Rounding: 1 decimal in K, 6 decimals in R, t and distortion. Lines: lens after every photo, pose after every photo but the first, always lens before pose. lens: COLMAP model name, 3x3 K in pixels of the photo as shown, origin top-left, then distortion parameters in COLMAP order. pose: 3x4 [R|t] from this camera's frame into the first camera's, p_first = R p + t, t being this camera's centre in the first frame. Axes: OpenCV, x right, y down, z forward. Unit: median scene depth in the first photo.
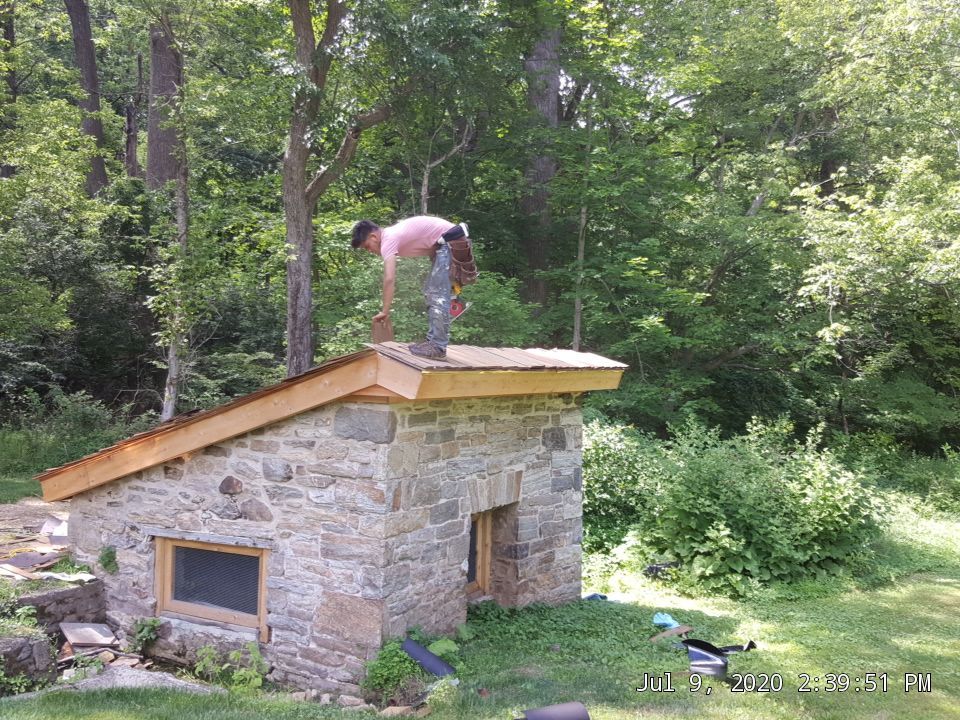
lens RADIAL K [[842.6, 0, 470.4], [0, 842.6, 327.7], [0, 0, 1]] dist [0.122515, -0.203854]
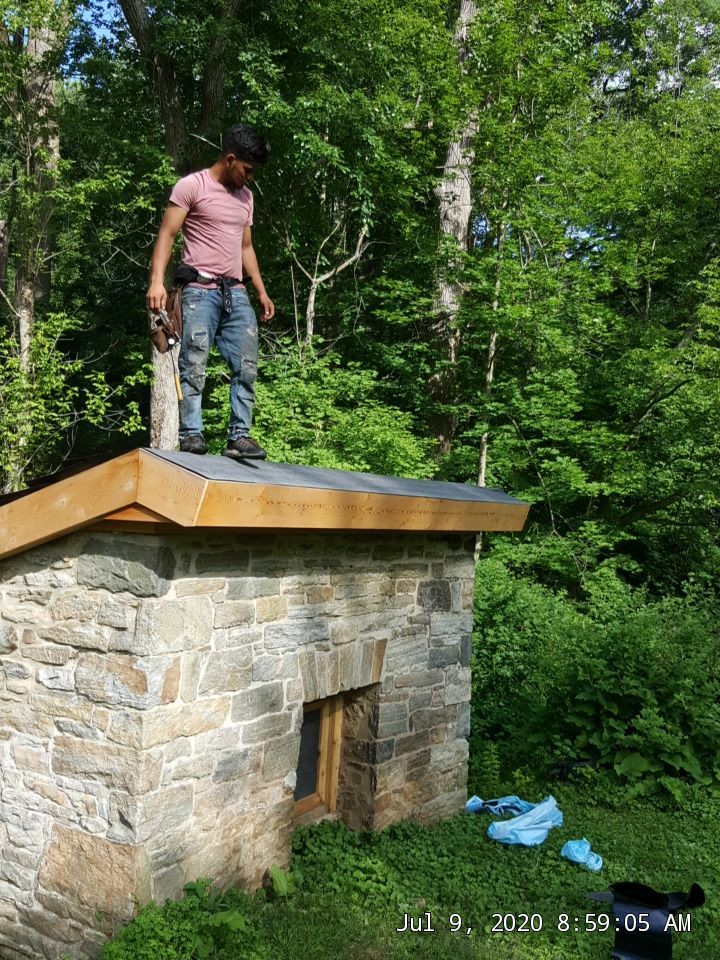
lens RADIAL K [[873.5, 0, 395.5], [0, 873.5, 467.1], [0, 0, 1]] dist [0.123356, -0.200829]
pose [[0.999435, 0.026214, 0.021027, 0.058909], [-0.025905, 0.999555, -0.014810, 0.039463], [-0.021405, 0.014257, 0.999669, 0.297661]]
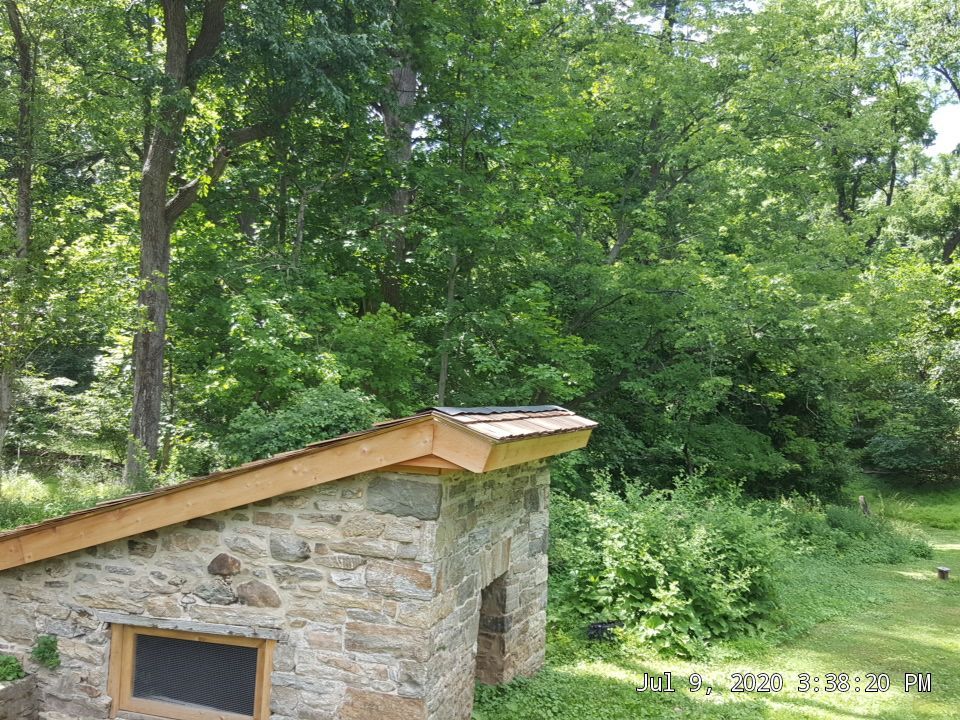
lens RADIAL K [[847.5, 0, 458.6], [0, 847.5, 358.7], [0, 0, 1]] dist [0.135961, -0.245394]
pose [[0.976903, 0.037246, 0.210413, -0.240469], [-0.037423, 0.999295, -0.003142, -0.027467], [-0.210382, -0.004805, 0.977607, 0.109653]]
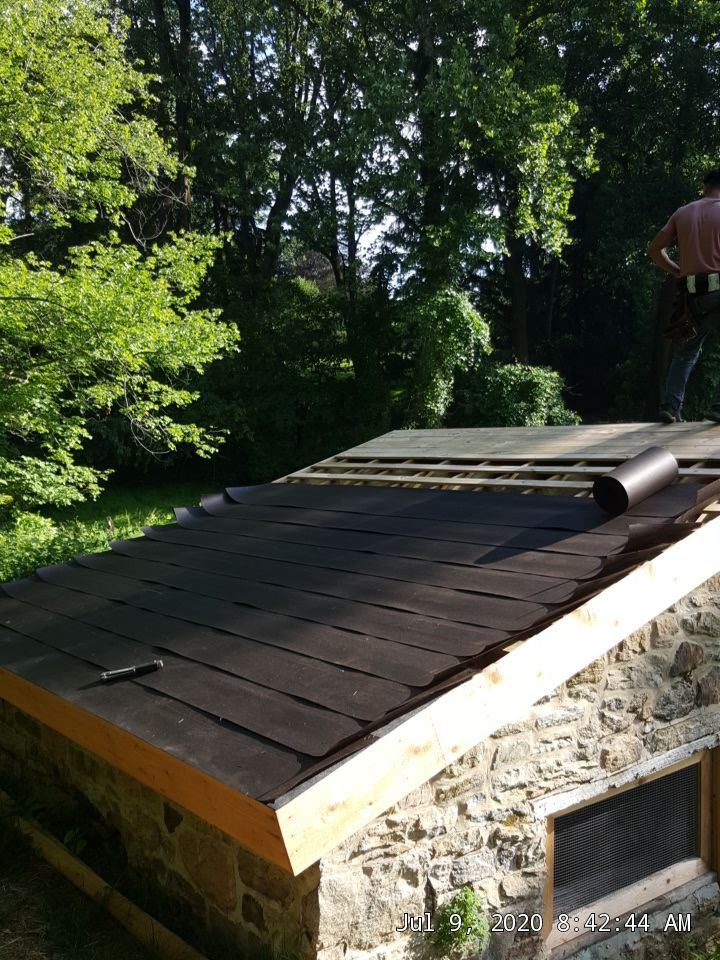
lens RADIAL K [[995.7, 0, 343.5], [0, 995.7, 473.4], [0, 0, 1]] dist [0.158840, -0.372215]
pose [[0.367814, -0.053803, 0.928342, -0.982565], [-0.017084, 0.997765, 0.064595, 0.022668], [-0.929743, -0.039618, 0.366073, 0.970363]]
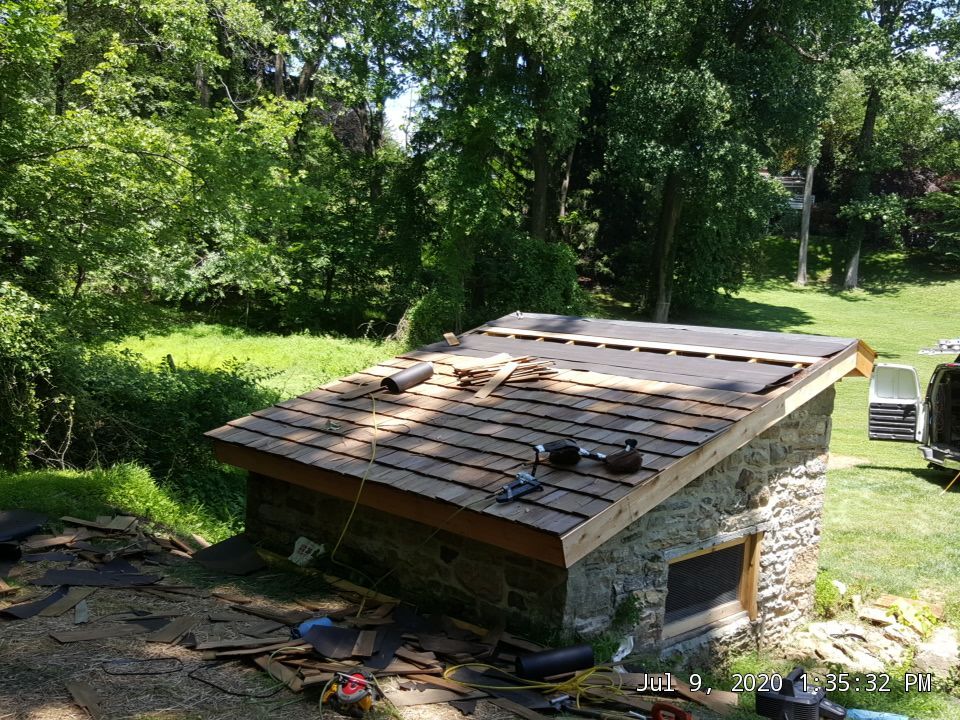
lens RADIAL K [[1013.5, 0, 477.0], [0, 1013.5, 341.8], [0, 0, 1]] dist [0.183584, -0.457894]
pose [[0.229908, -0.048521, 0.972002, -1.456781], [-0.100392, 0.992246, 0.073277, -0.020331], [-0.968021, -0.114428, 0.223254, 1.050136]]
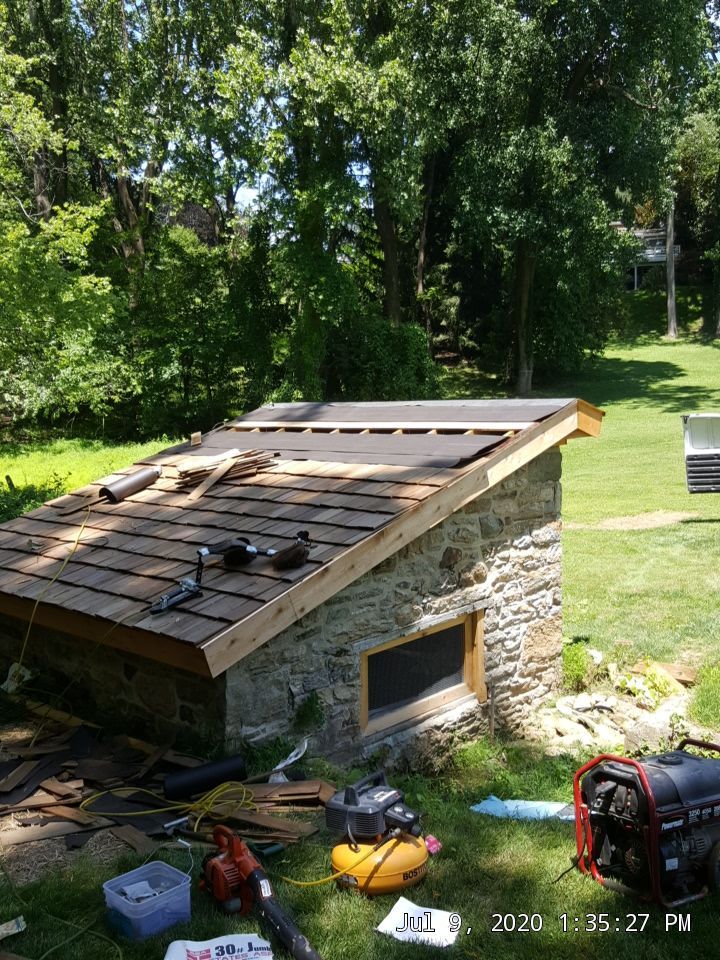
lens RADIAL K [[1013.5, 0, 354.6], [0, 1013.5, 442.5], [0, 0, 1]] dist [0.183584, -0.457894]
pose [[0.247943, -0.086993, 0.964861, -1.348275], [0.002601, 0.996016, 0.089133, -0.034674], [-0.968771, -0.019591, 0.247182, 0.831735]]
